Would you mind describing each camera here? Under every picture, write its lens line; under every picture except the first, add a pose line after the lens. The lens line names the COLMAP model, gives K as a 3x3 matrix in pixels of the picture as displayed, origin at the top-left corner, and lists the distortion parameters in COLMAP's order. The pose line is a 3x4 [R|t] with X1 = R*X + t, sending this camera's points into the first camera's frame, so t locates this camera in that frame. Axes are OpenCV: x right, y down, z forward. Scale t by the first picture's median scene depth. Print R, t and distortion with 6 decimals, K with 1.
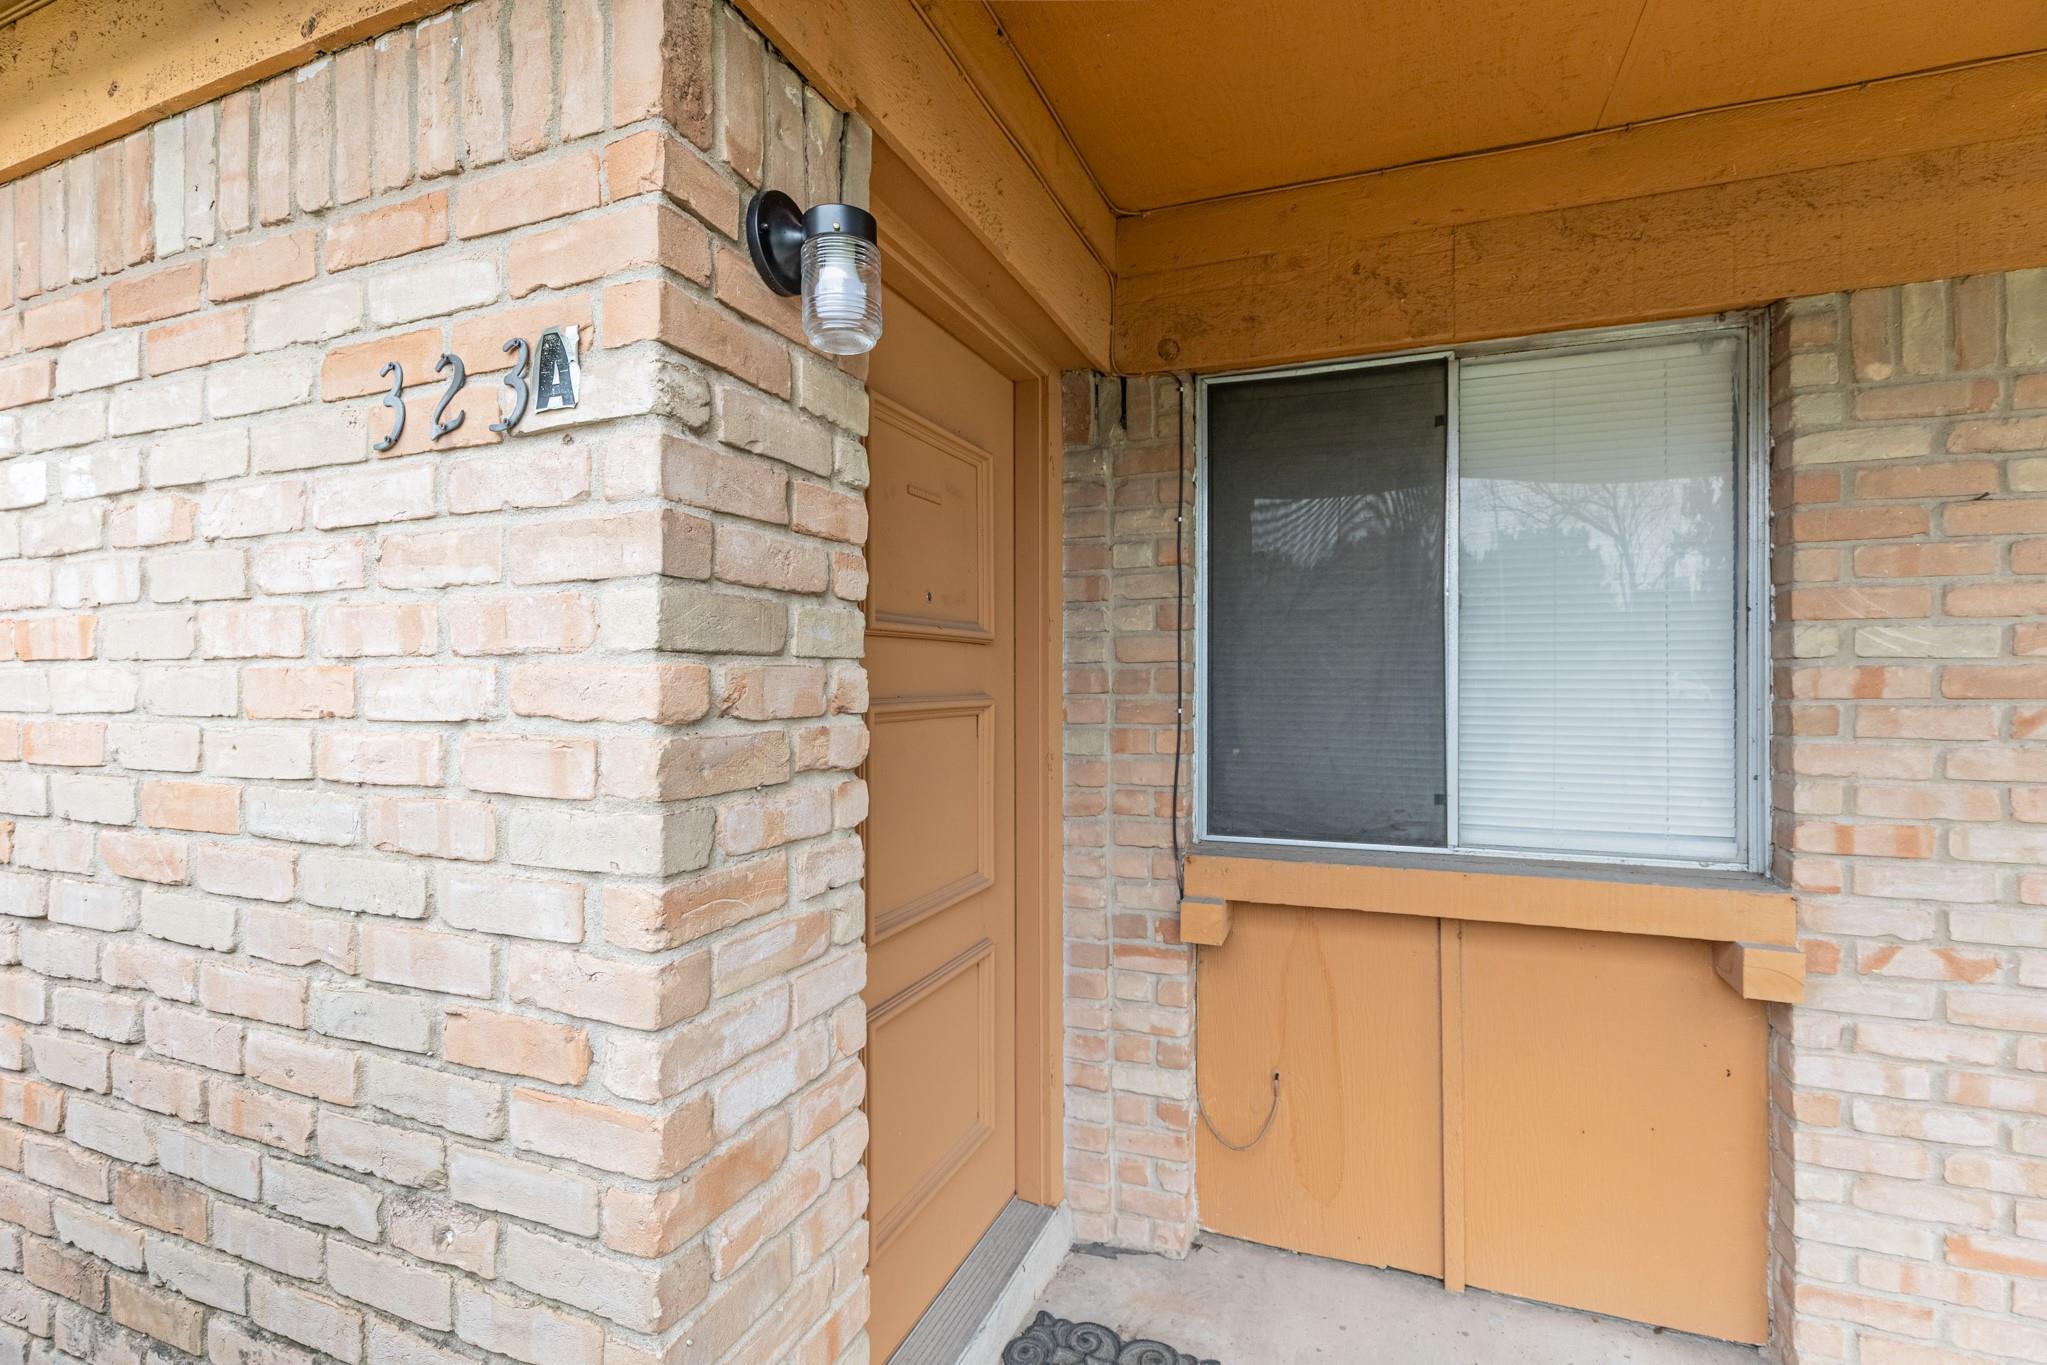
lens RADIAL K [[925.2, 0, 1025.0], [0, 925.2, 679.9], [0, 0, 1]] dist [0.012503, -0.002664]
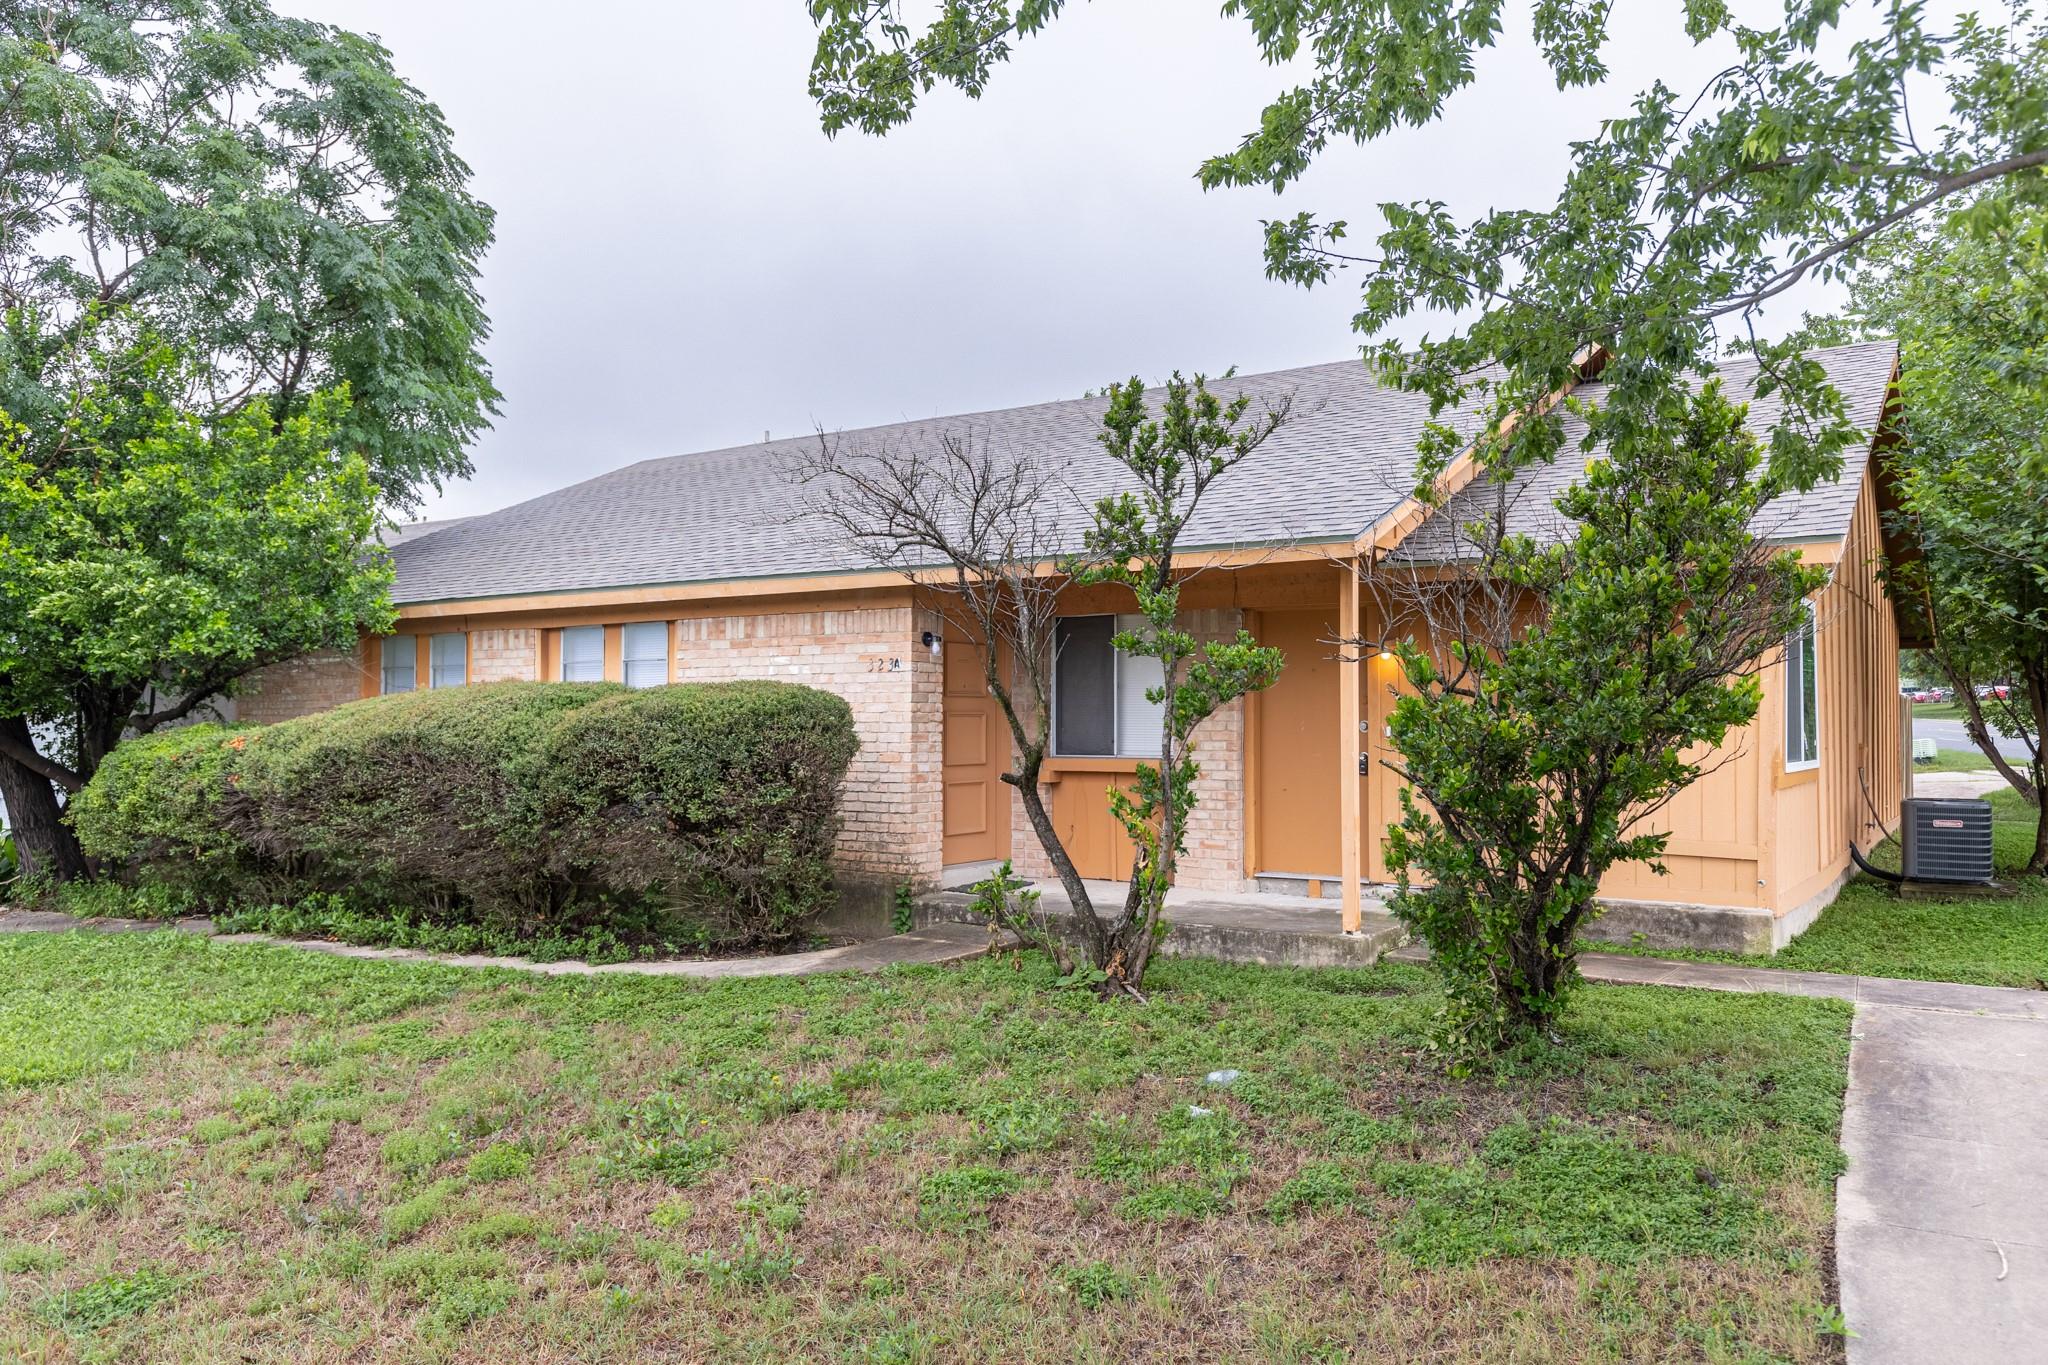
lens RADIAL K [[1468.0, 0, 1016.8], [0, 1468.0, 690.0], [0, 0, 1]] dist [0.006447, 0.000133]
pose [[0.976763, -0.004926, -0.214267, 1.608518], [-0.001013, 0.999619, -0.027600, 0.107595], [0.214321, 0.027176, 0.976385, -5.615159]]
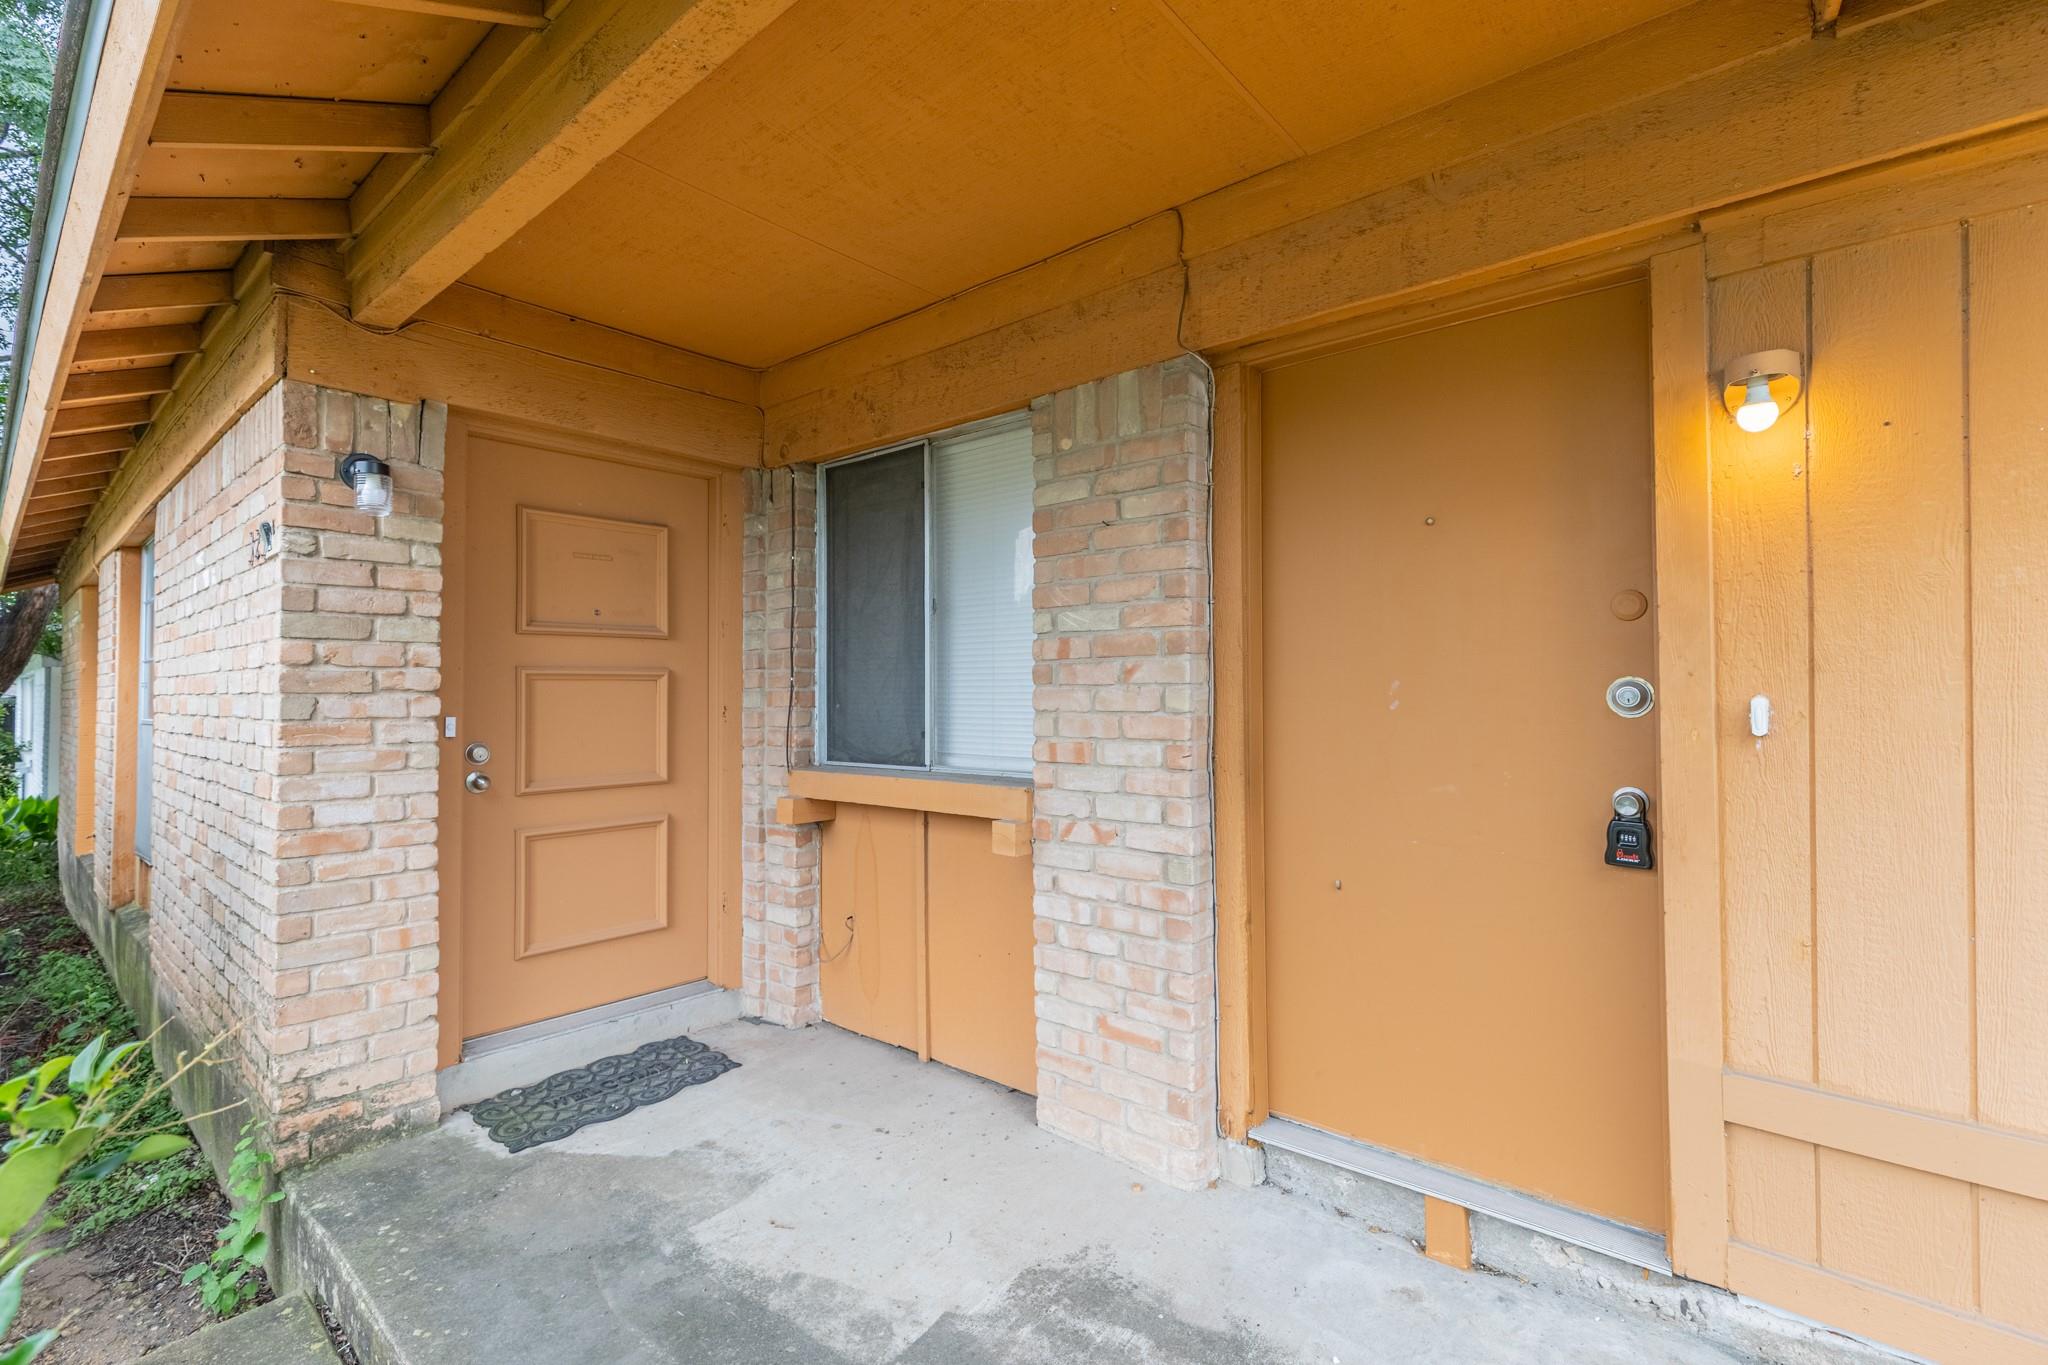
lens RADIAL K [[925.6, 0, 1025.3], [0, 925.6, 675.1], [0, 0, 1]] dist [0.012503, -0.002664]
pose [[0.938950, -0.011717, -0.343853, 1.413099], [0.005037, 0.999781, -0.020315, 0.079260], [0.344016, 0.017343, 0.938804, -0.448410]]
